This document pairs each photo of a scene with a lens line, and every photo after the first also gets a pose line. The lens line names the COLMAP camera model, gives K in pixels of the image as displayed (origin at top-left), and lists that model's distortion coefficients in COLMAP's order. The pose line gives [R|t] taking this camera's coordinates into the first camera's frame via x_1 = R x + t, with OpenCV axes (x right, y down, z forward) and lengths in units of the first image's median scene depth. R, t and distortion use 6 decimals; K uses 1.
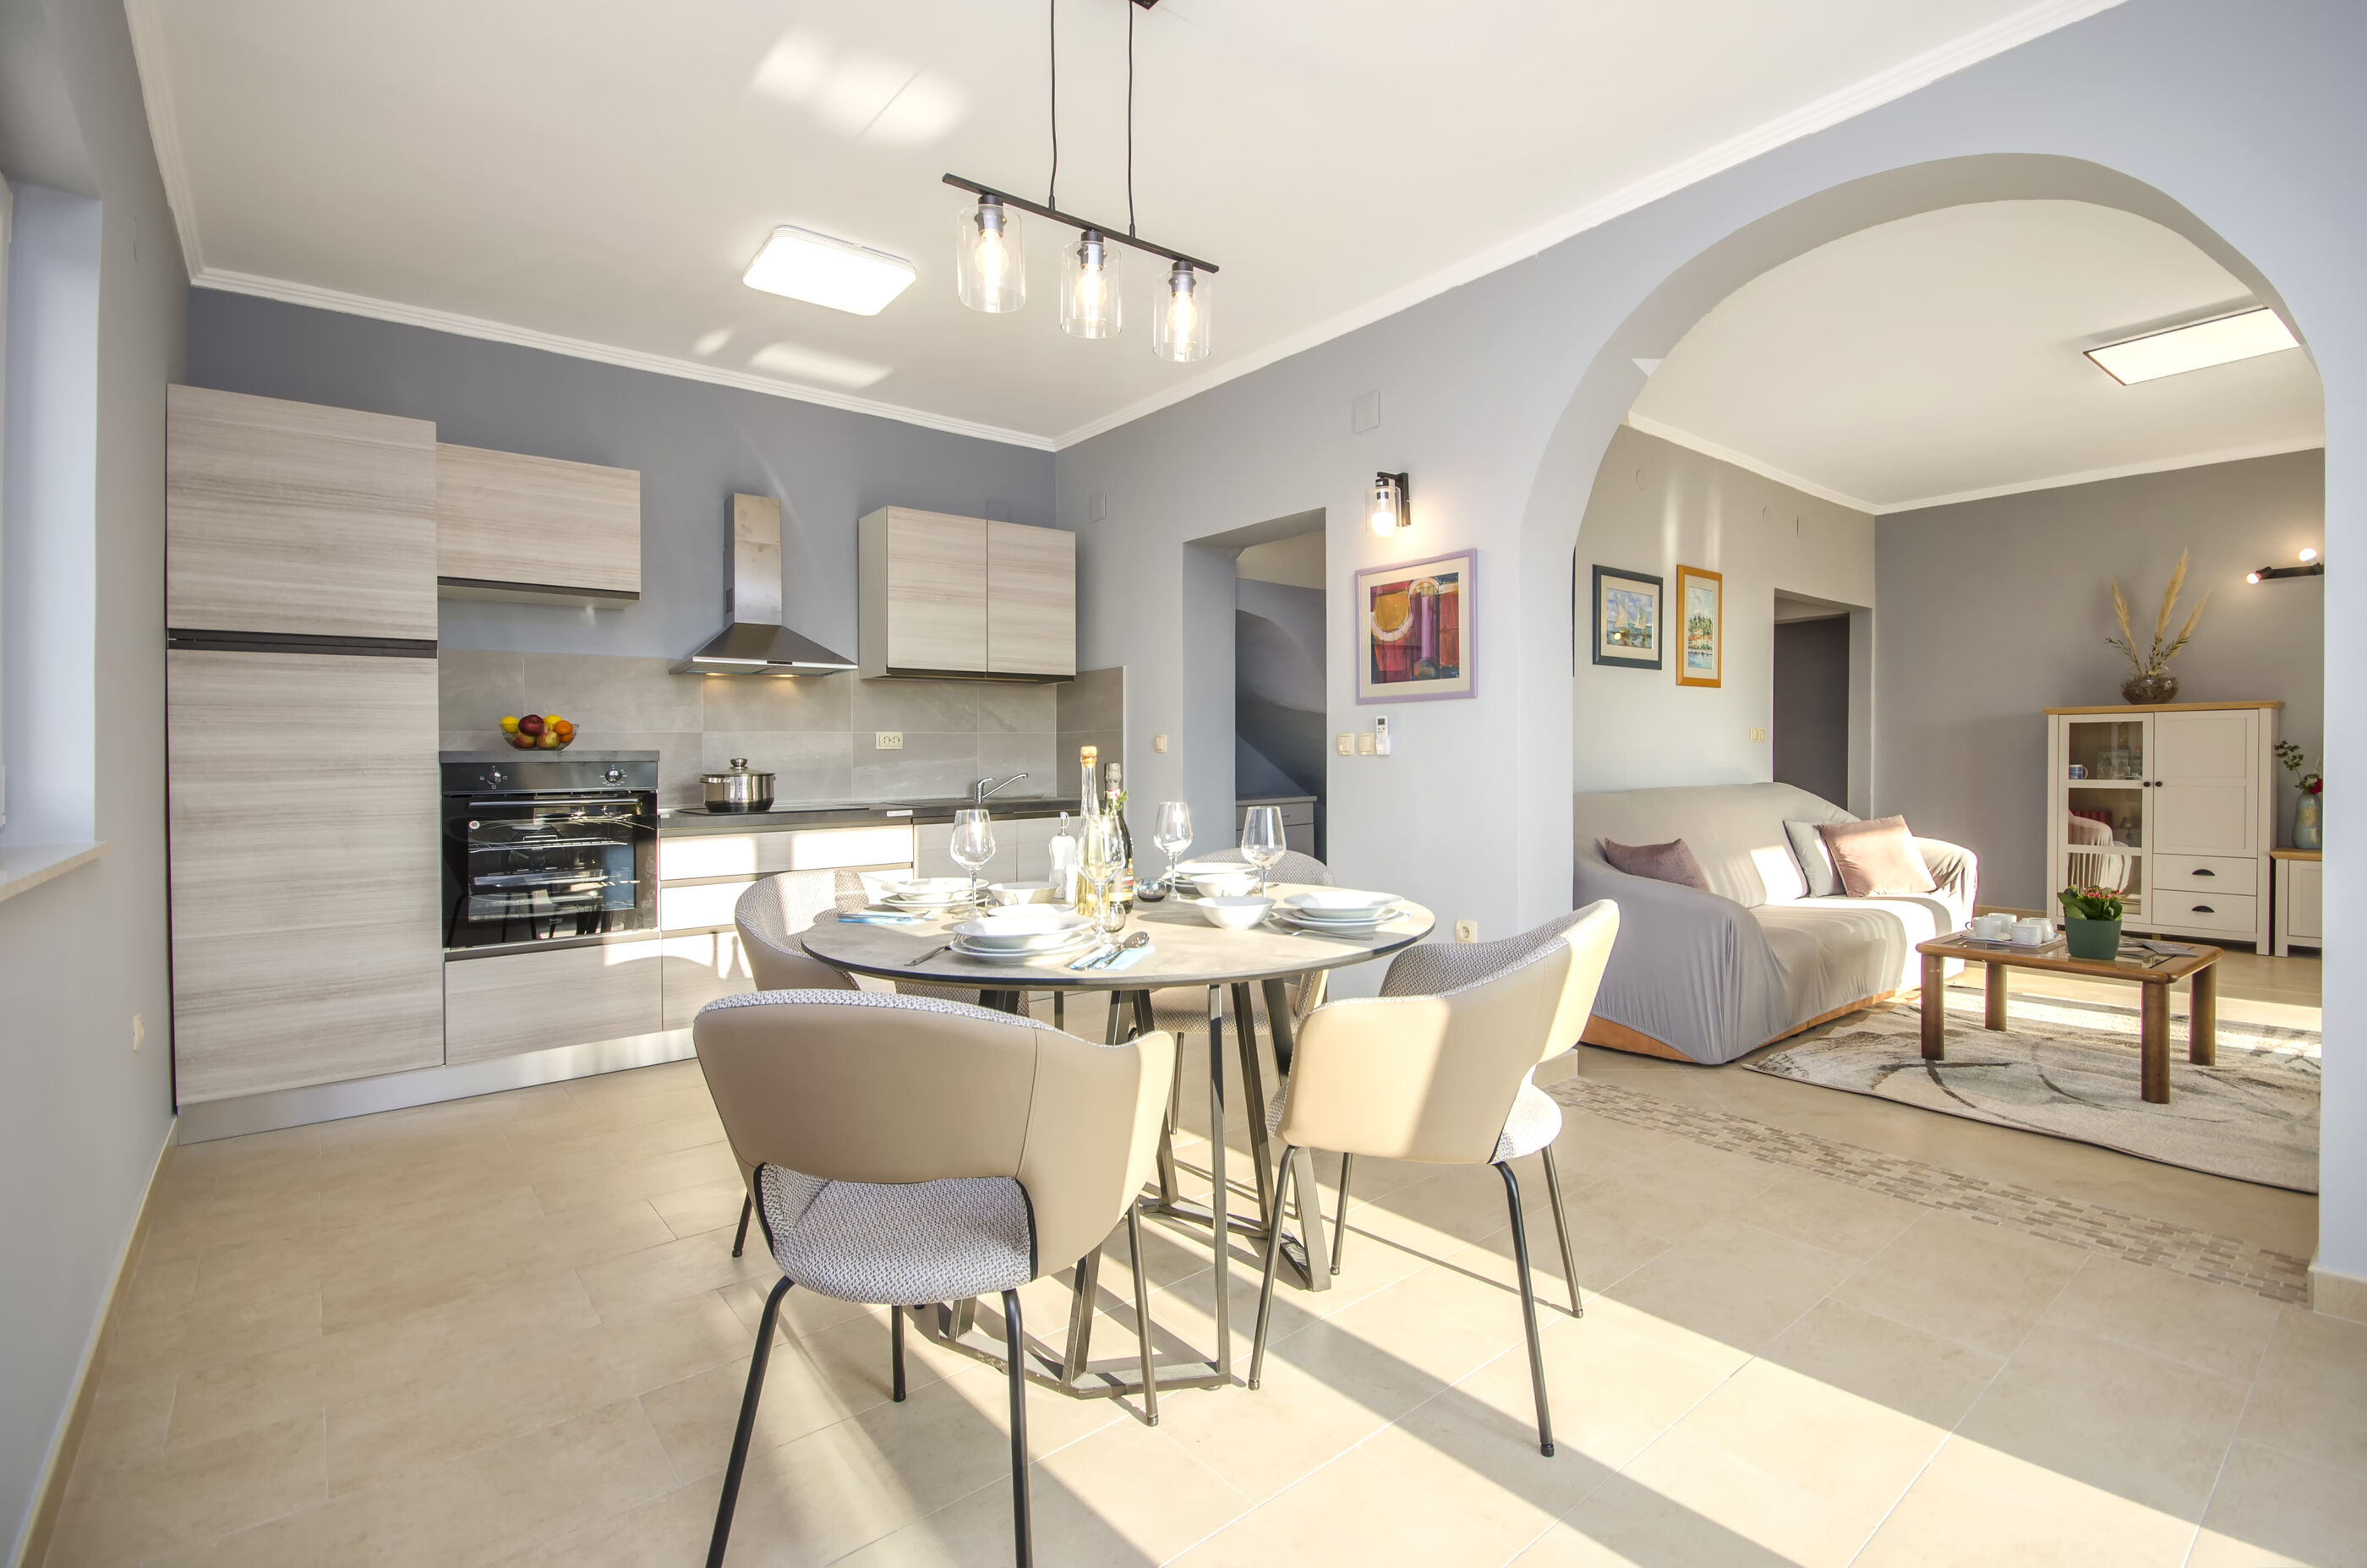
lens RADIAL K [[1052.4, 0, 1204.7], [0, 1052.4, 723.5], [0, 0, 1]] dist [-0.000134, -0.002042]
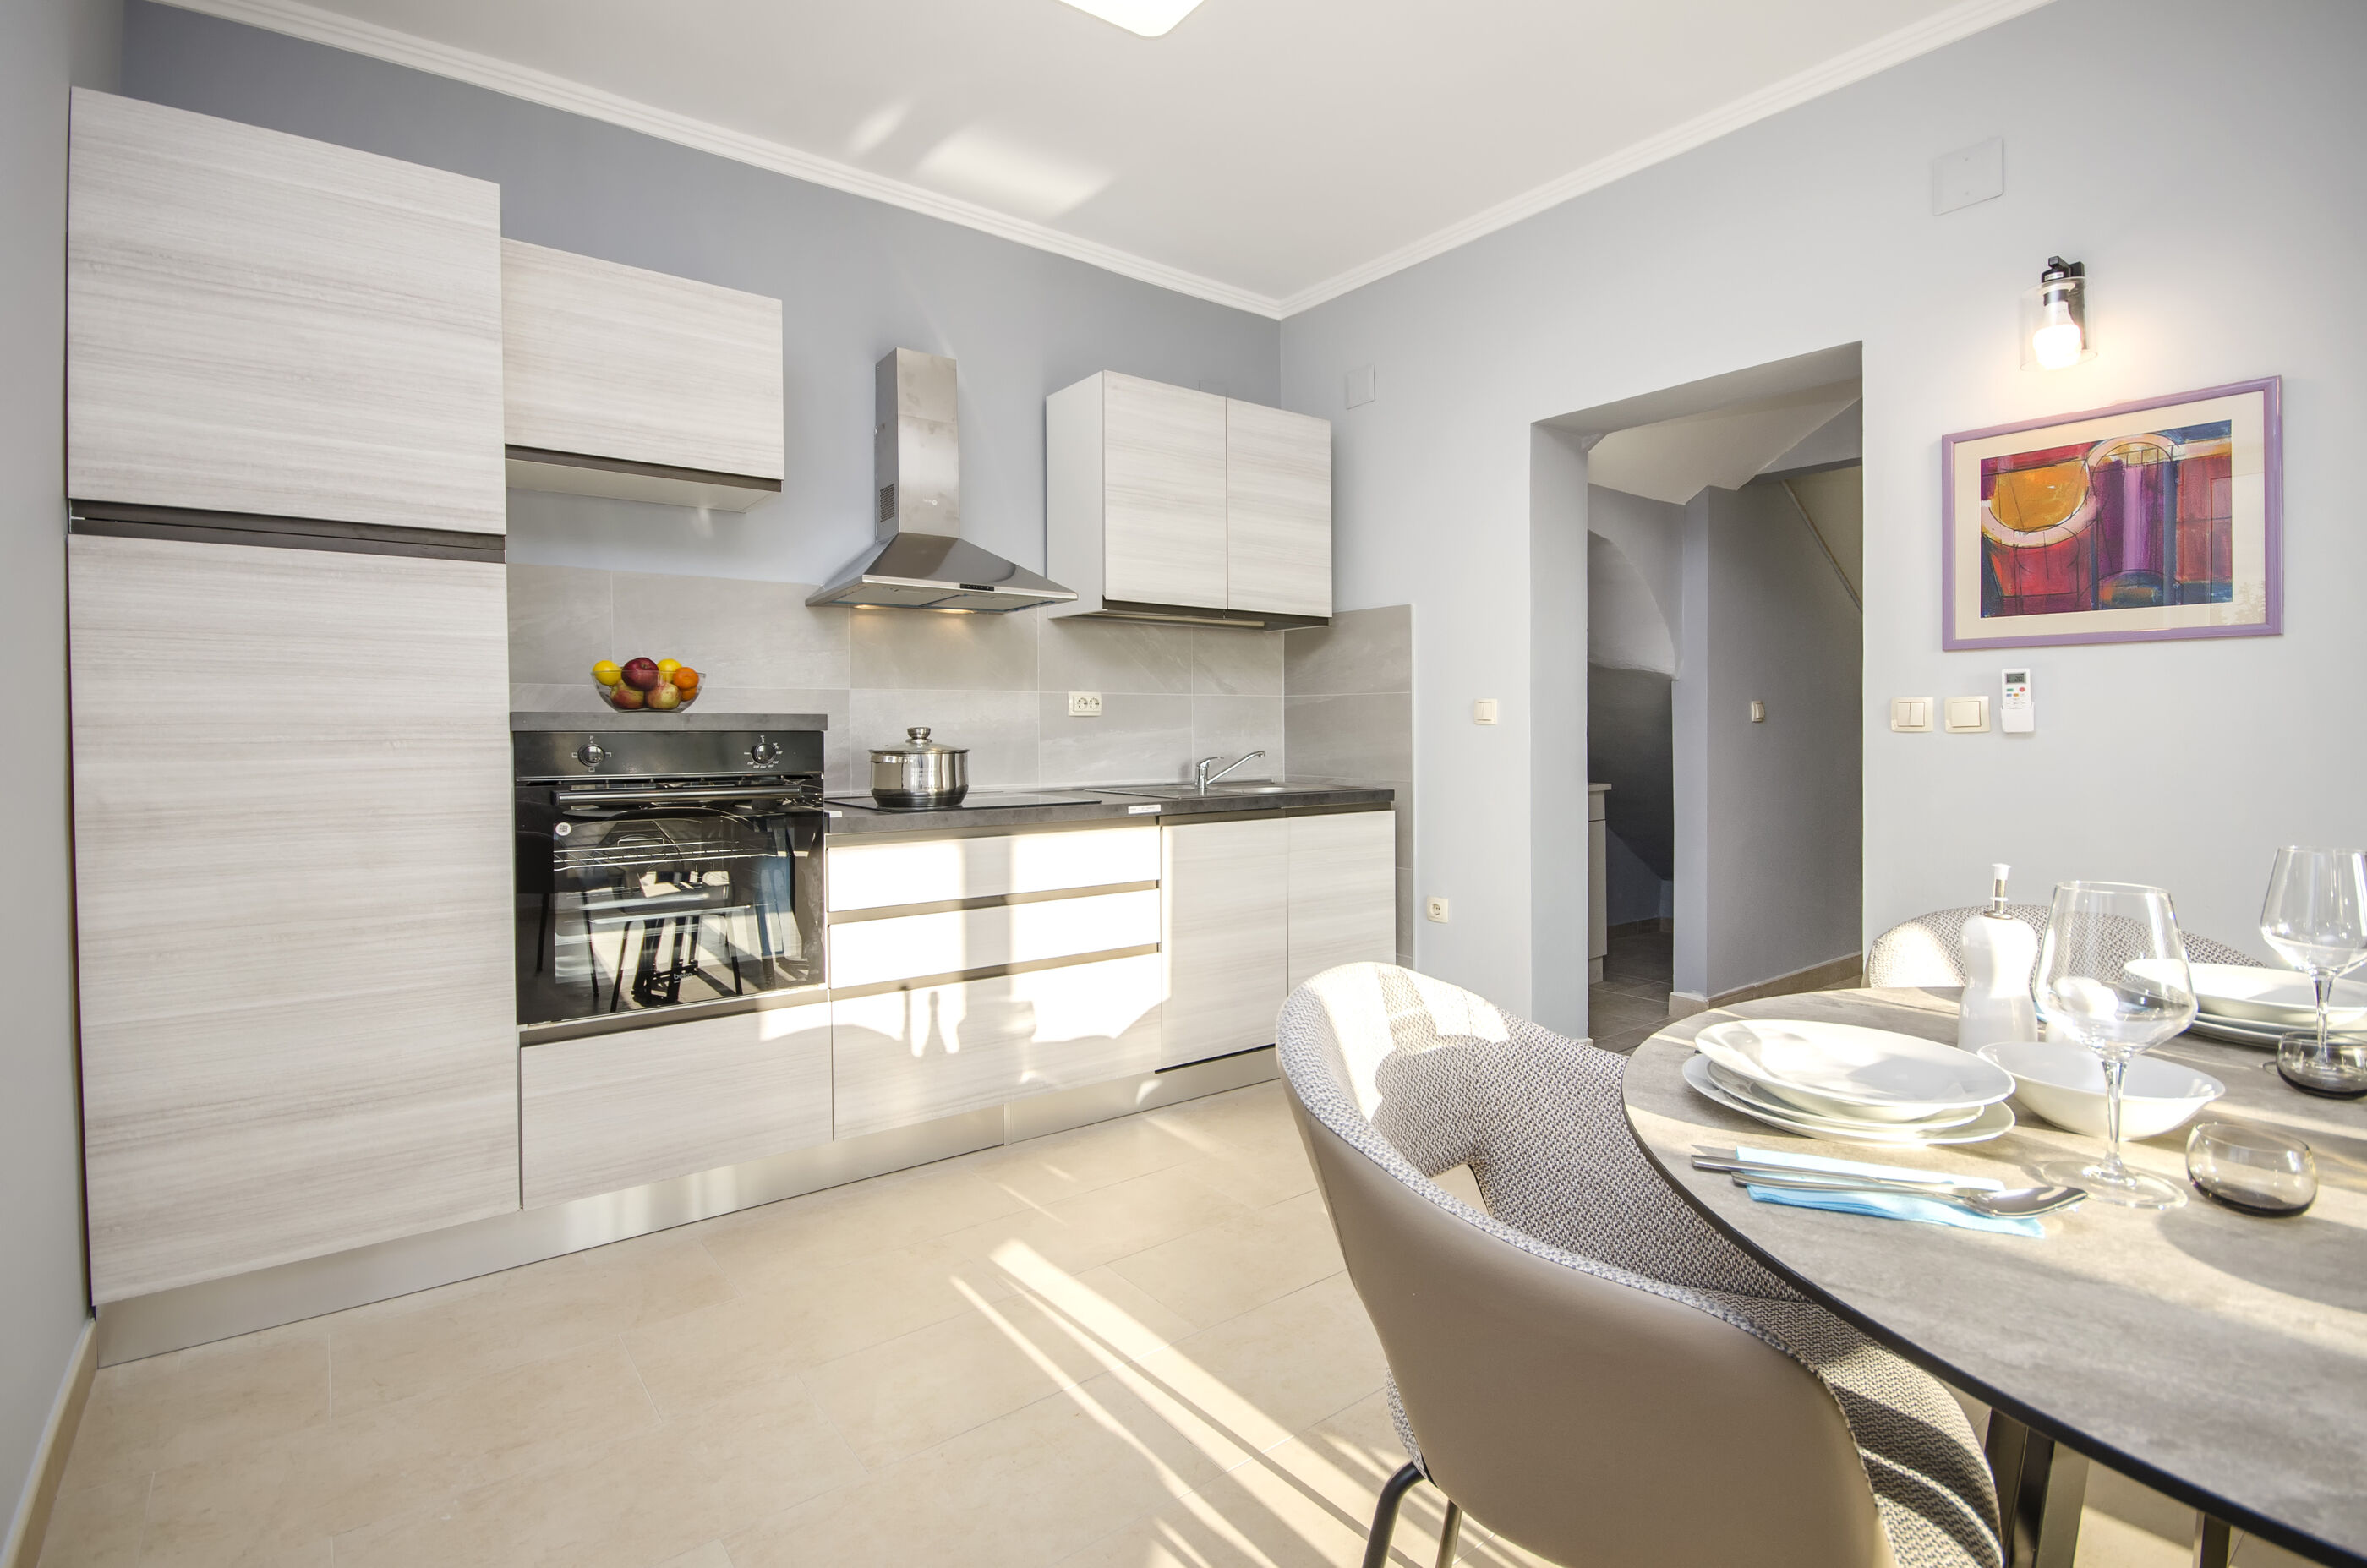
lens RADIAL K [[1065.4, 0, 1157.5], [0, 1065.4, 715.2], [0, 0, 1]] dist [0.001491, -0.001583]
pose [[0.999442, 0.009025, -0.032169, -0.308275], [-0.008373, 0.999758, 0.020324, 0.011719], [0.032345, -0.020044, 0.999276, 0.362506]]
